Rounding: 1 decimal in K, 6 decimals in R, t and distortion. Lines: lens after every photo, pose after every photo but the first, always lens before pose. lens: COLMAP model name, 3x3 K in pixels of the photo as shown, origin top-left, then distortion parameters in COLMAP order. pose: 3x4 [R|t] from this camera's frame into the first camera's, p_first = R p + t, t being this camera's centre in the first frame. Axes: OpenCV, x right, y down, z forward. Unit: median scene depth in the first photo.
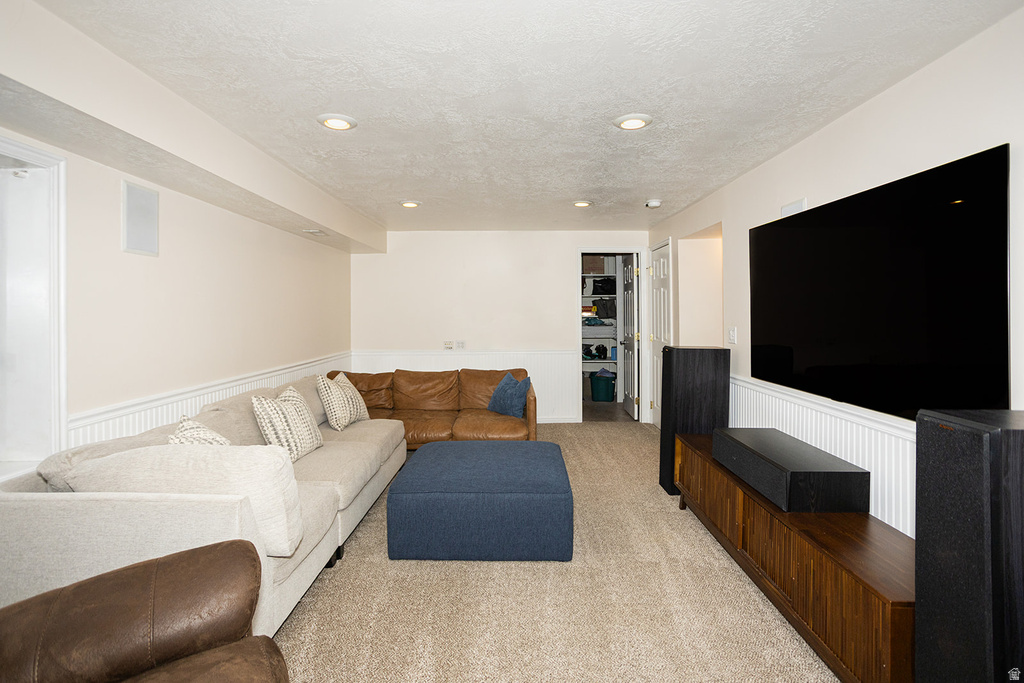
lens RADIAL K [[503.1, 0, 514.1], [0, 503.1, 337.5], [0, 0, 1]] dist [-0.057723, 0.028698]
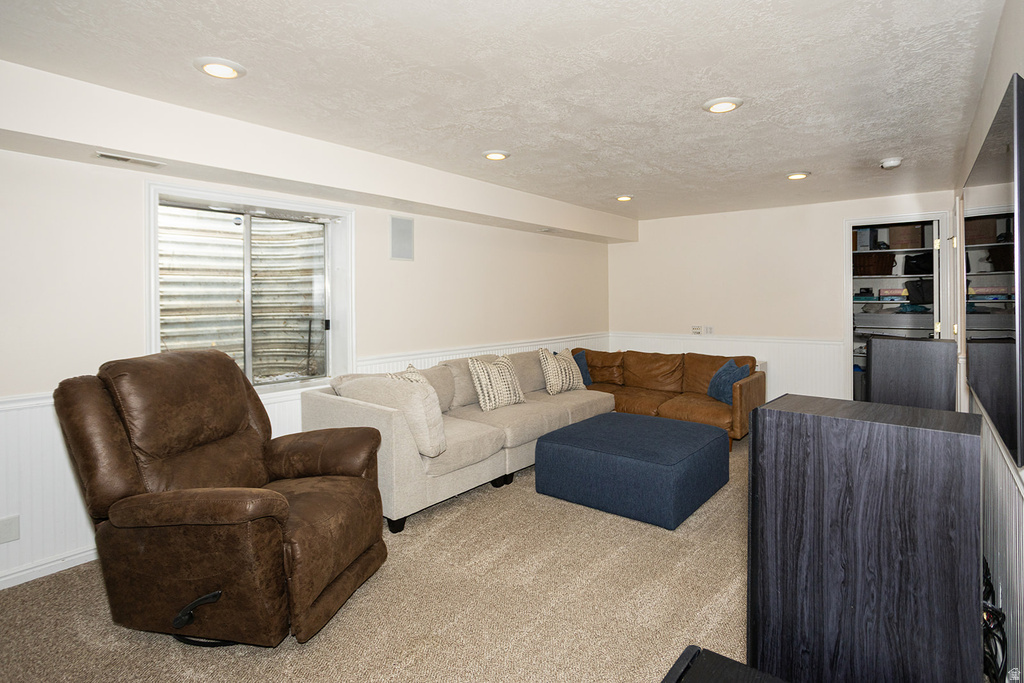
lens RADIAL K [[521.3, 0, 517.4], [0, 521.3, 340.3], [0, 0, 1]] dist [-0.063872, 0.047114]
pose [[0.786681, 0.046206, -0.615628, 0.386835], [-0.026417, 0.998801, 0.041208, 0.004623], [0.616794, -0.016155, 0.786959, -0.050012]]
